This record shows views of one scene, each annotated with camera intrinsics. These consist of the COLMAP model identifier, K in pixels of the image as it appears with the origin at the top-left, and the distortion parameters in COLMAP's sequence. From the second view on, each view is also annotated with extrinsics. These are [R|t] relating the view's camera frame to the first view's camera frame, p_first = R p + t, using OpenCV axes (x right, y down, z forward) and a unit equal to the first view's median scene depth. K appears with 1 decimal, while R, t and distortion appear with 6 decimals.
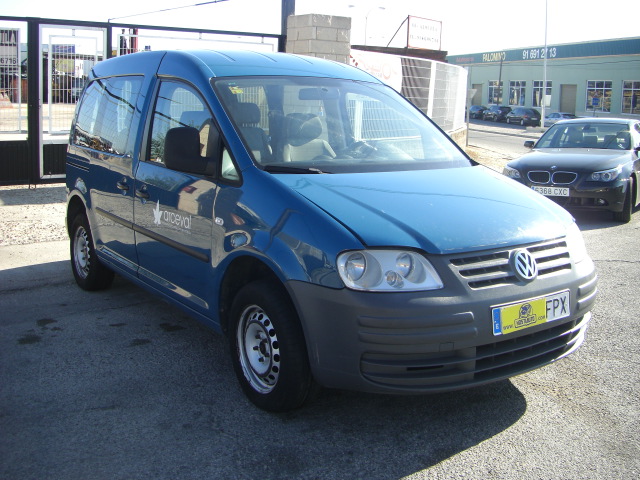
lens RADIAL K [[730.7, 0, 312.8], [0, 730.7, 207.9], [0, 0, 1]] dist [-0.205193, 0.200363]
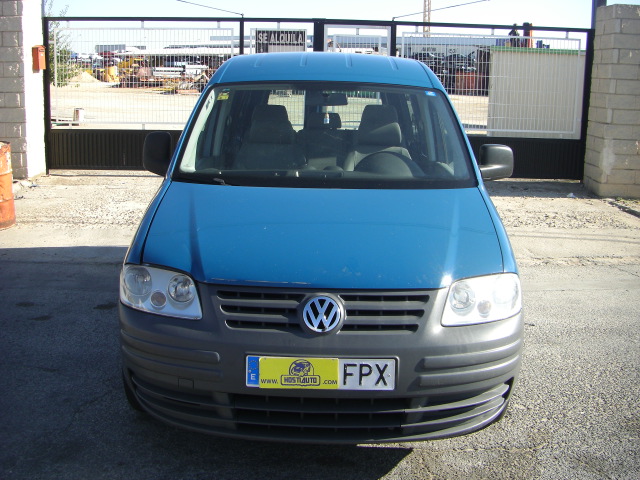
lens RADIAL K [[730.7, 0, 312.8], [0, 730.7, 207.9], [0, 0, 1]] dist [-0.205193, 0.200363]
pose [[0.808064, 0.093982, -0.581550, 0.711971], [-0.088720, 0.995348, 0.037578, -0.066572], [0.582375, 0.021230, 0.812643, 0.299927]]
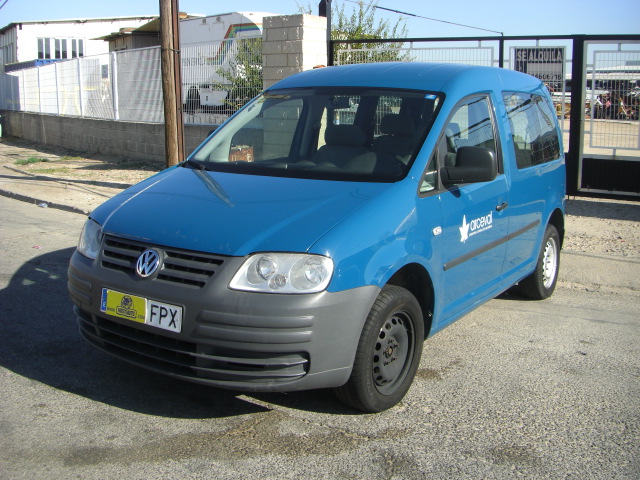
lens RADIAL K [[730.7, 0, 312.8], [0, 730.7, 207.9], [0, 0, 1]] dist [-0.205193, 0.200363]
pose [[0.355950, 0.119245, -0.926866, 1.253822], [-0.144322, 0.986941, 0.071548, -0.101443], [0.923293, 0.108300, 0.368511, 0.777471]]
